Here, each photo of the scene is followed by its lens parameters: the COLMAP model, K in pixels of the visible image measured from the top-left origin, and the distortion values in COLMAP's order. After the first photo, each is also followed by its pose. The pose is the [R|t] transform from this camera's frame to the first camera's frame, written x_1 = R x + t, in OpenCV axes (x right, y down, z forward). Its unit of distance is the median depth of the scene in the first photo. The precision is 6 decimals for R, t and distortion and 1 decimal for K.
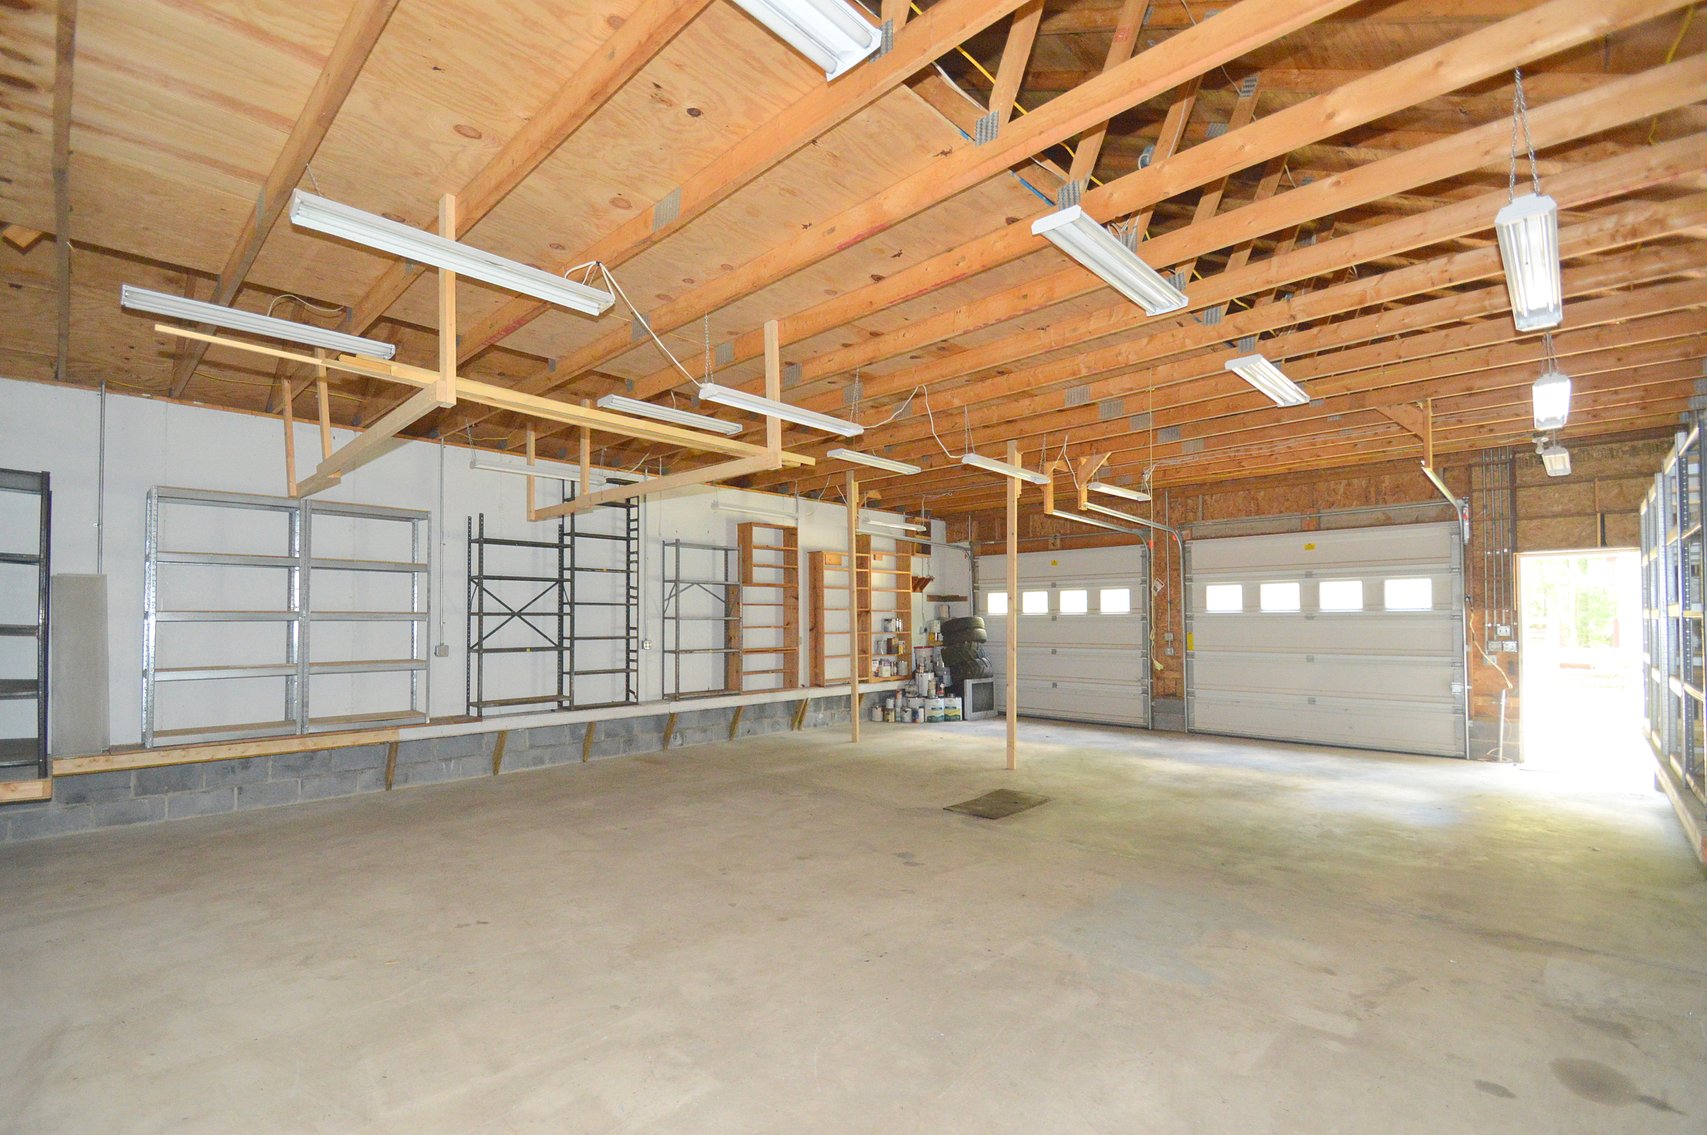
lens RADIAL K [[750.9, 0, 846.8], [0, 750.9, 605.4], [0, 0, 1]] dist [0.011861, -0.015282]
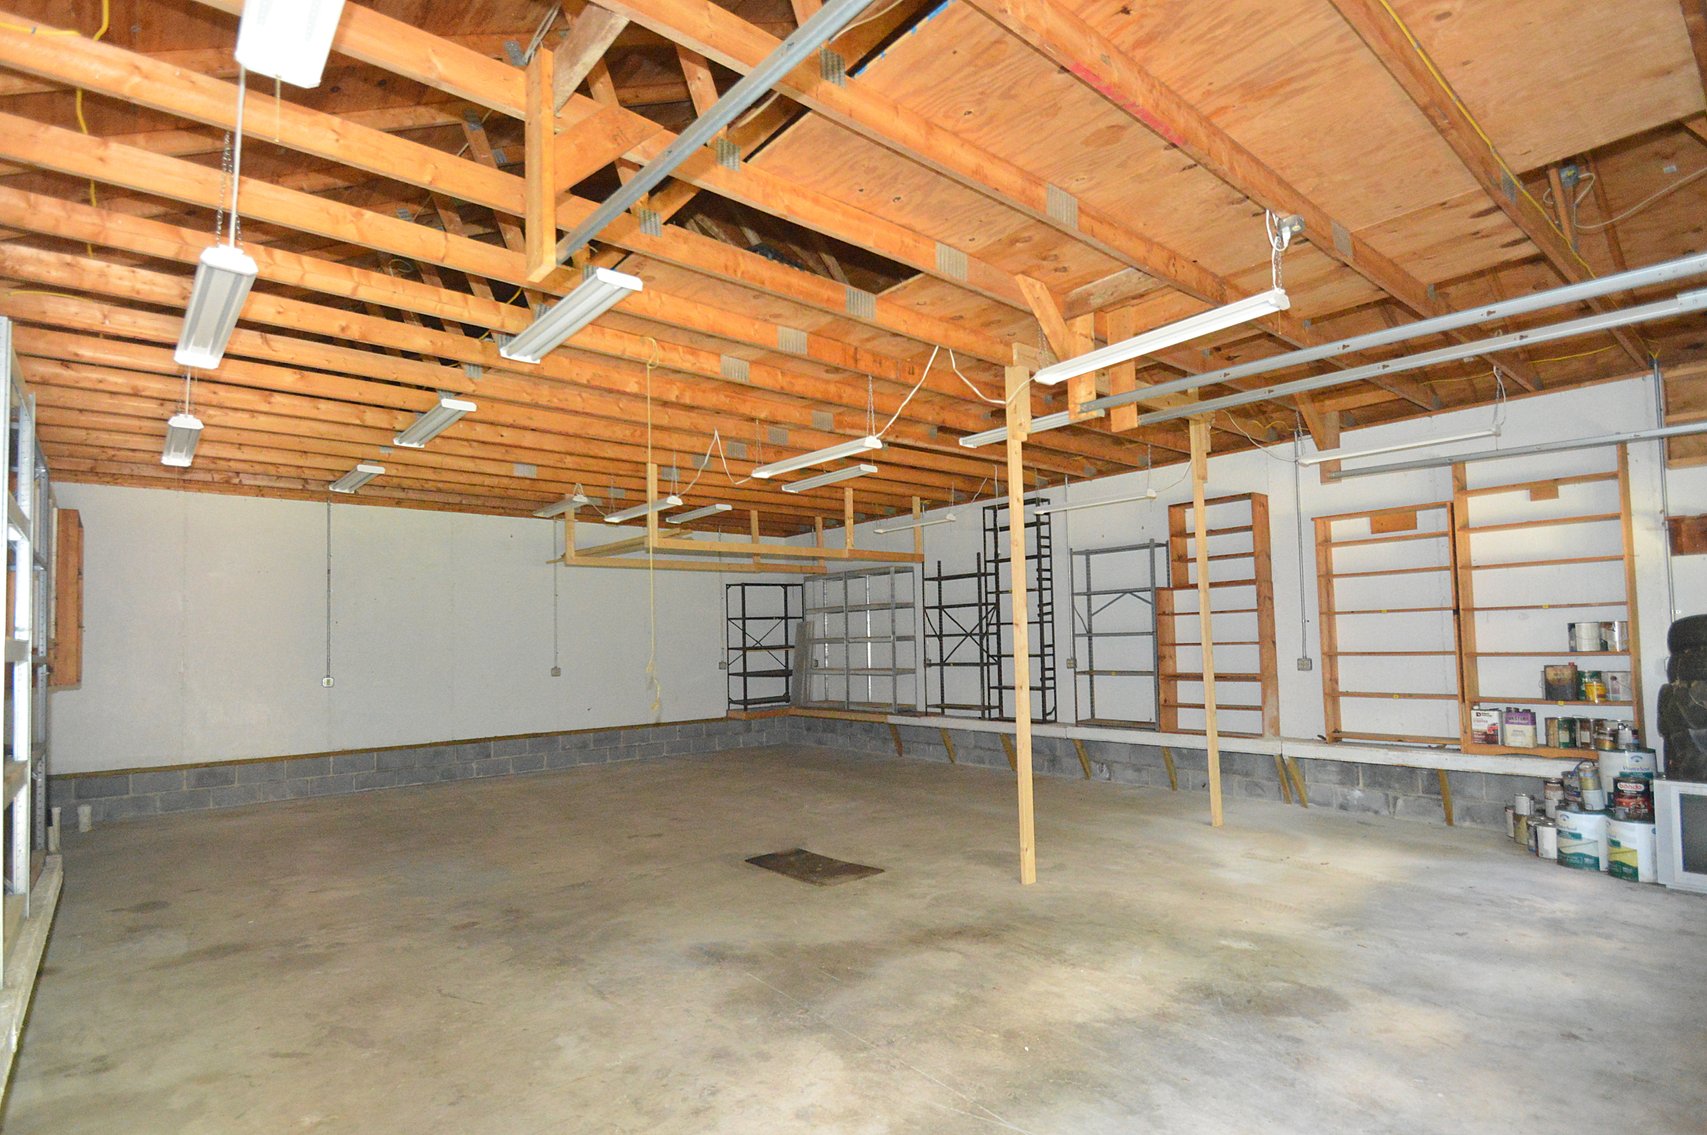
lens RADIAL K [[859.8, 0, 852.6], [0, 859.8, 606.7], [0, 0, 1]] dist [0.016839, -0.024880]
pose [[-0.102077, -0.037945, -0.994053, 0.839140], [0.042566, 0.998190, -0.042474, 0.015392], [0.993865, -0.046649, -0.100277, 0.841815]]
